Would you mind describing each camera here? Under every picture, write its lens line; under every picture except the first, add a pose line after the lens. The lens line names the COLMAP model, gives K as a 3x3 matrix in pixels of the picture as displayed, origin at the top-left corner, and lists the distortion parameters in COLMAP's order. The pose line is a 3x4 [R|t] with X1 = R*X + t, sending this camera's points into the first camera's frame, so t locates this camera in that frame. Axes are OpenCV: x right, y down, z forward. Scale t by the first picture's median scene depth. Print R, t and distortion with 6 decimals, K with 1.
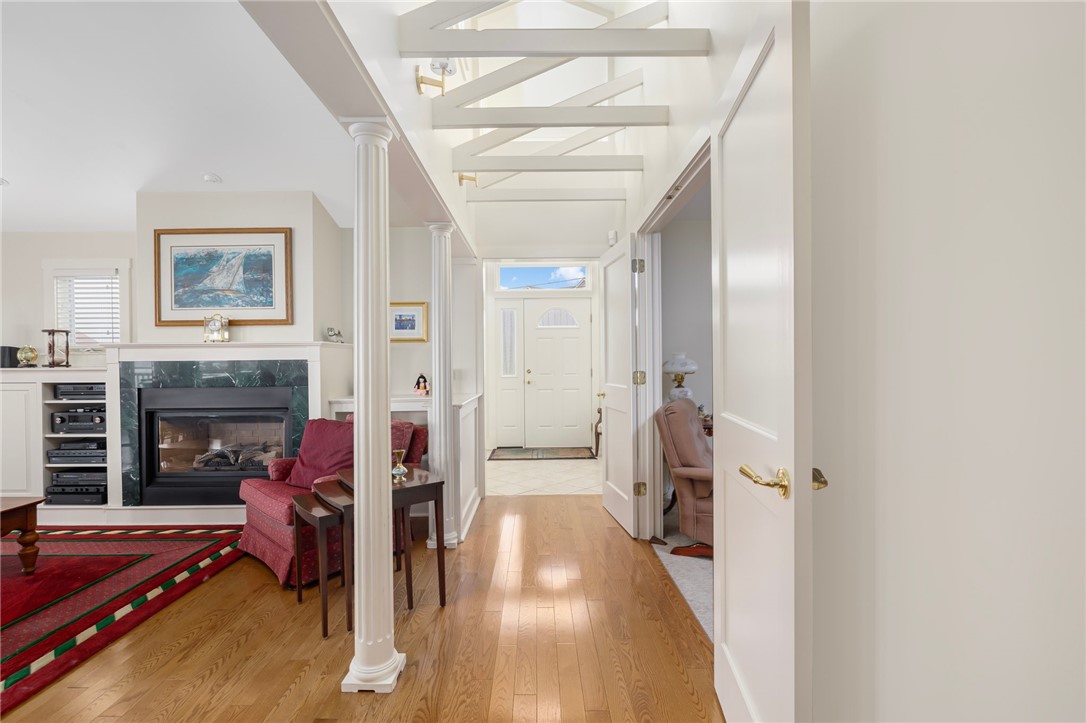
lens RADIAL K [[490.8, 0, 541.5], [0, 490.8, 360.9], [0, 0, 1]] dist [-0.000015, -0.000001]
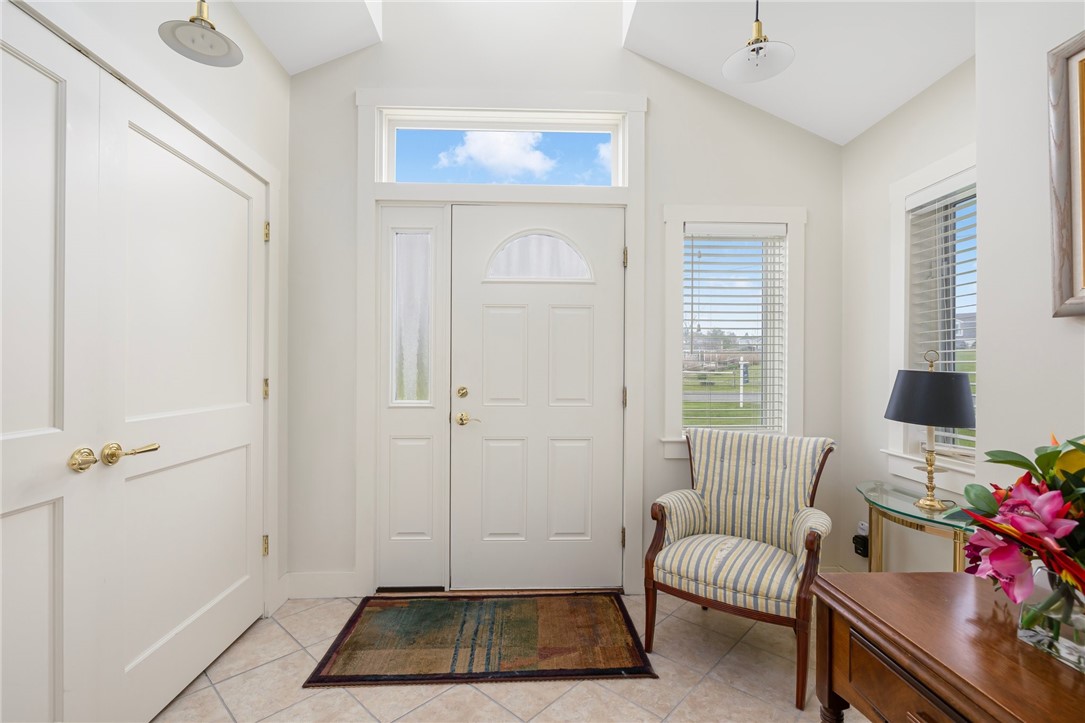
lens RADIAL K [[490.4, 0, 542.5], [0, 490.4, 365.7], [0, 0, 1]] dist [-0.000015, -0.000001]
pose [[0.999519, 0.011637, 0.028757, 0.027233], [-0.011524, 0.999925, -0.004103, 0.001191], [-0.028802, 0.003769, 0.999578, 0.637854]]
